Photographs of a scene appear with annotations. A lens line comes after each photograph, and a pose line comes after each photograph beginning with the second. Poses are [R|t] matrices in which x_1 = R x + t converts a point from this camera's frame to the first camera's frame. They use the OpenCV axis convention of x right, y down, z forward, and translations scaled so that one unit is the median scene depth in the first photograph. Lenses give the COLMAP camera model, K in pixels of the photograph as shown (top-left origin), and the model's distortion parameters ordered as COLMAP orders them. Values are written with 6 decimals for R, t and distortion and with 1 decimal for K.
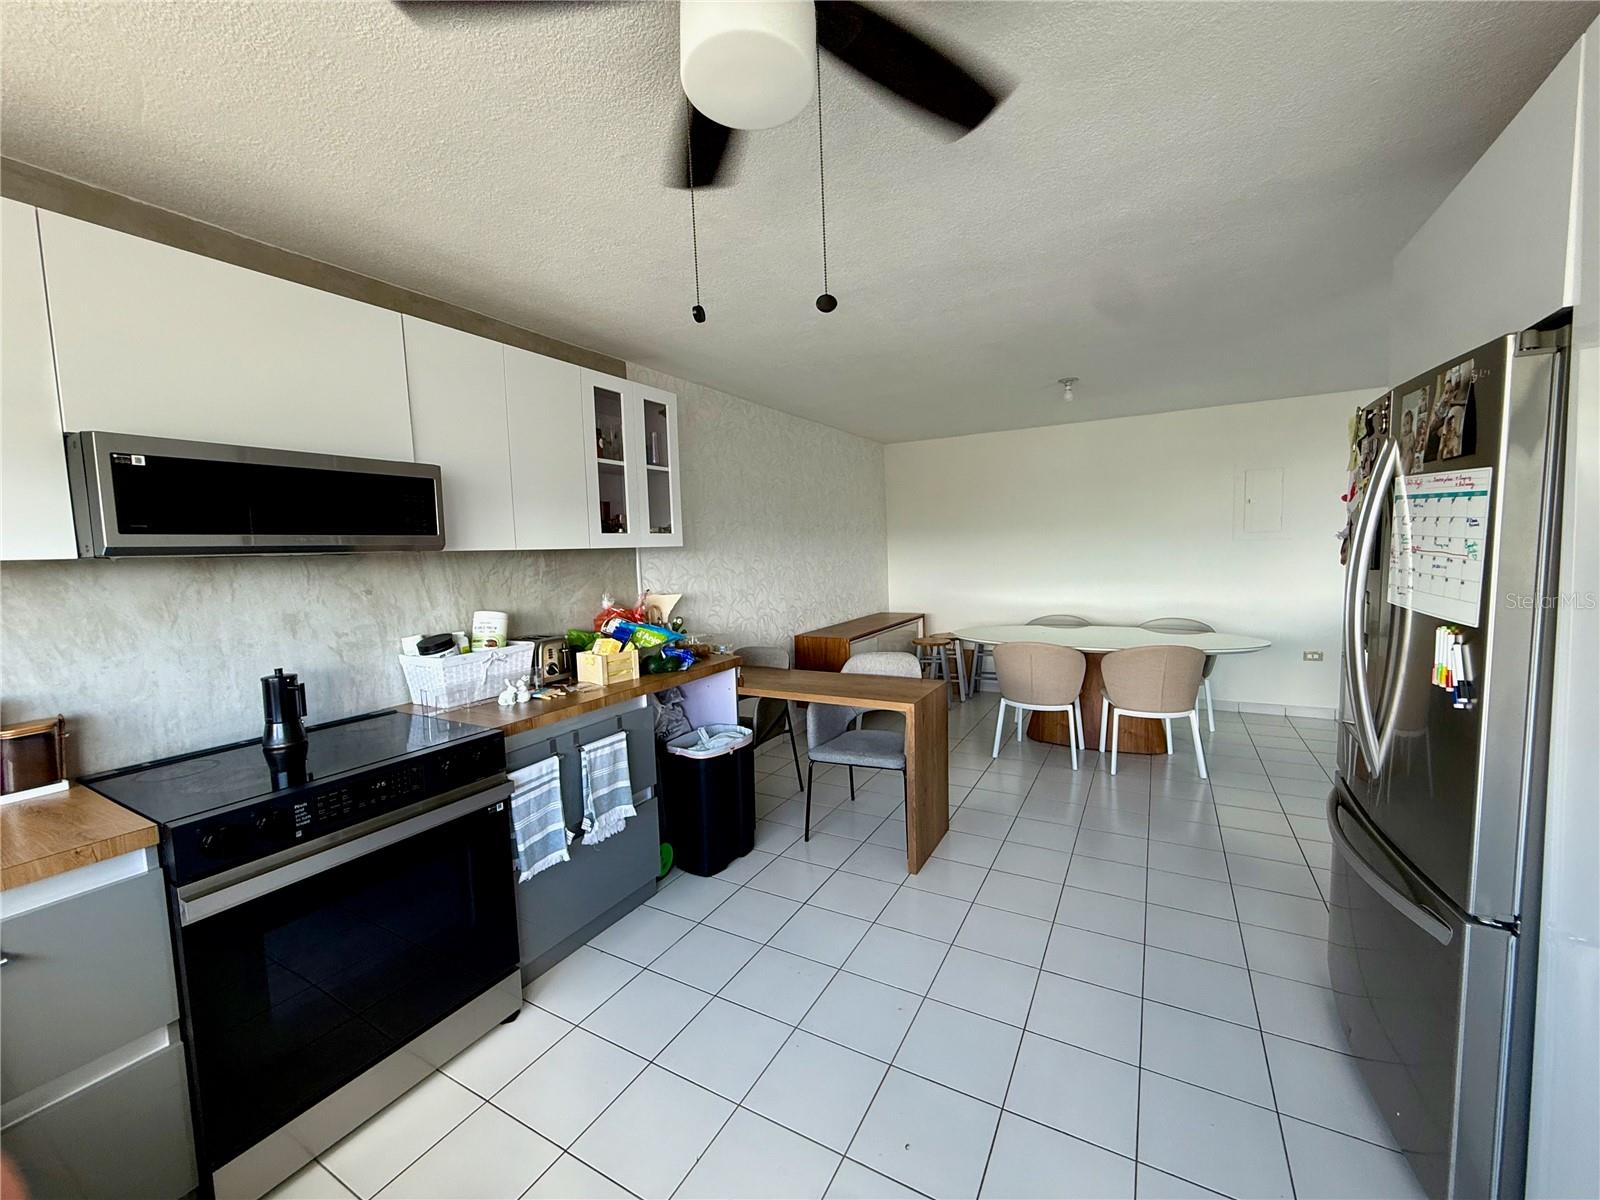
lens RADIAL K [[638.4, 0, 798.8], [0, 638.4, 603.0], [0, 0, 1]] dist [0.002502, -0.000484]
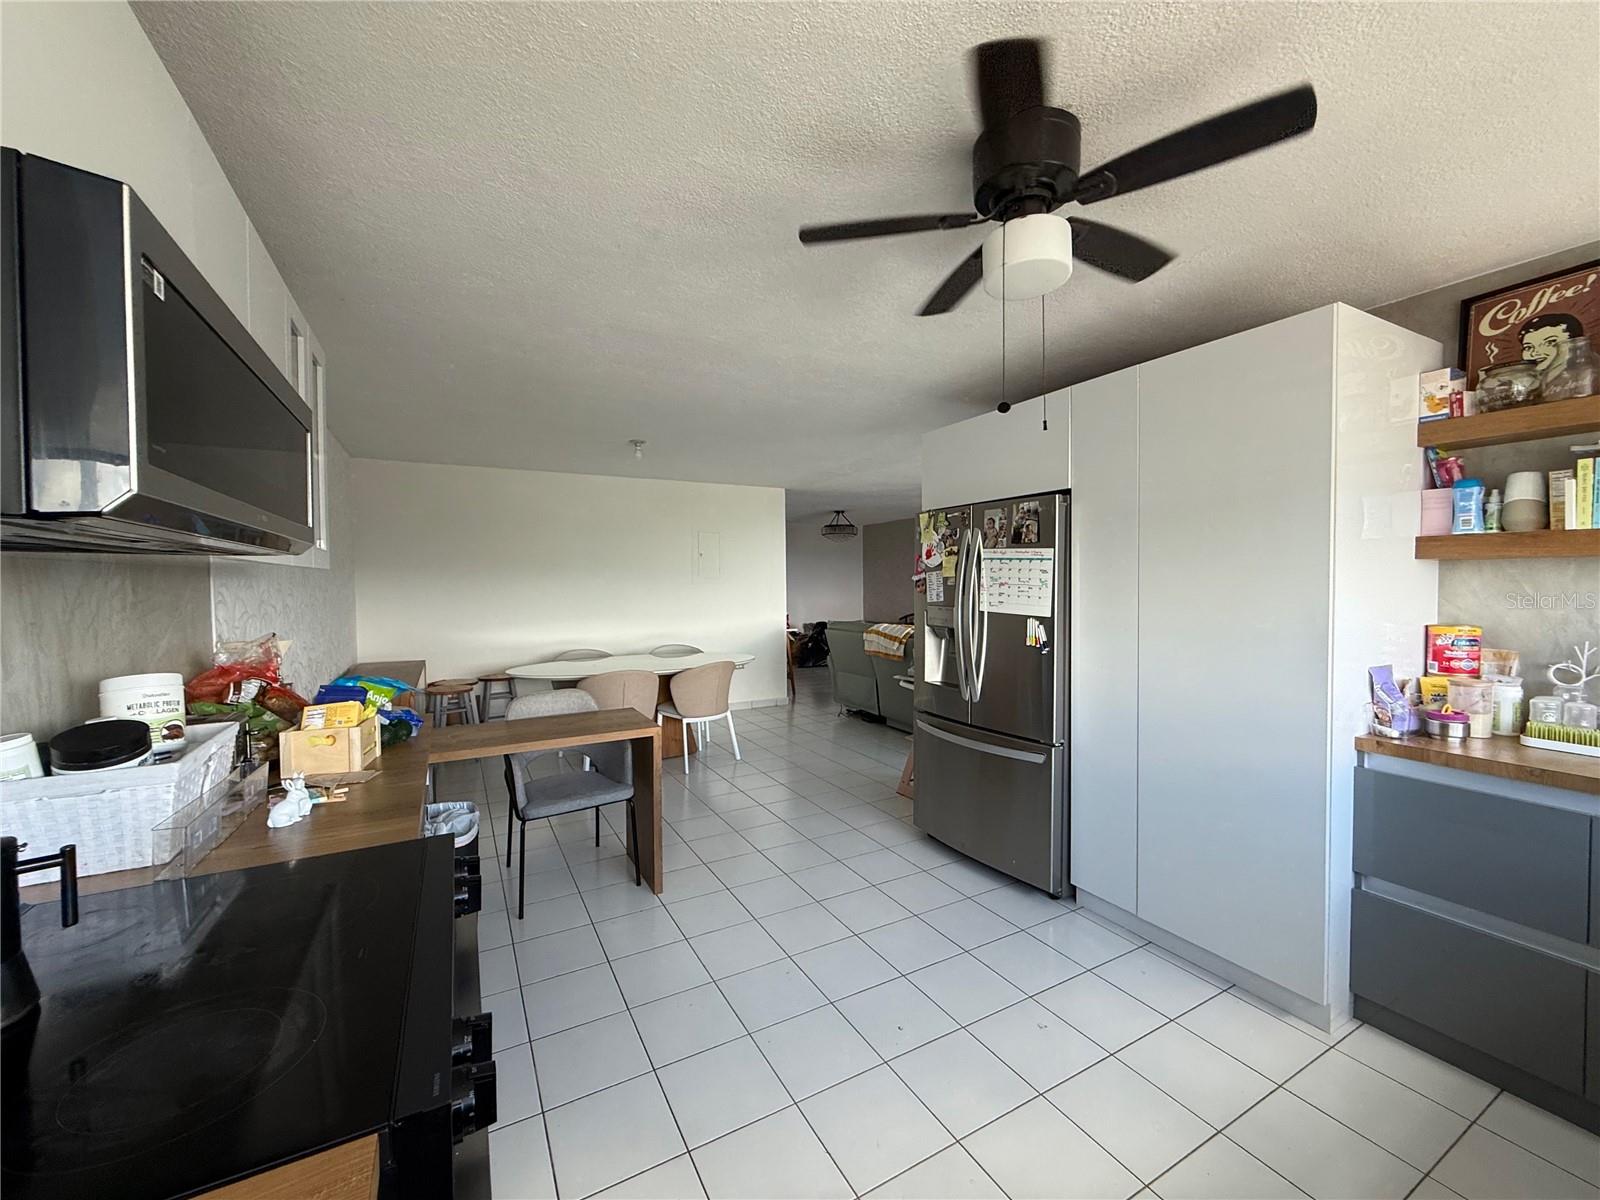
lens RADIAL K [[638.4, 0, 797.4], [0, 638.4, 598.2], [0, 0, 1]] dist [0.002502, -0.000484]
pose [[0.536262, 0.004174, 0.844041, -1.169833], [0.062630, 0.997034, -0.044723, 0.014616], [-0.841725, 0.076846, 0.534410, 0.453545]]
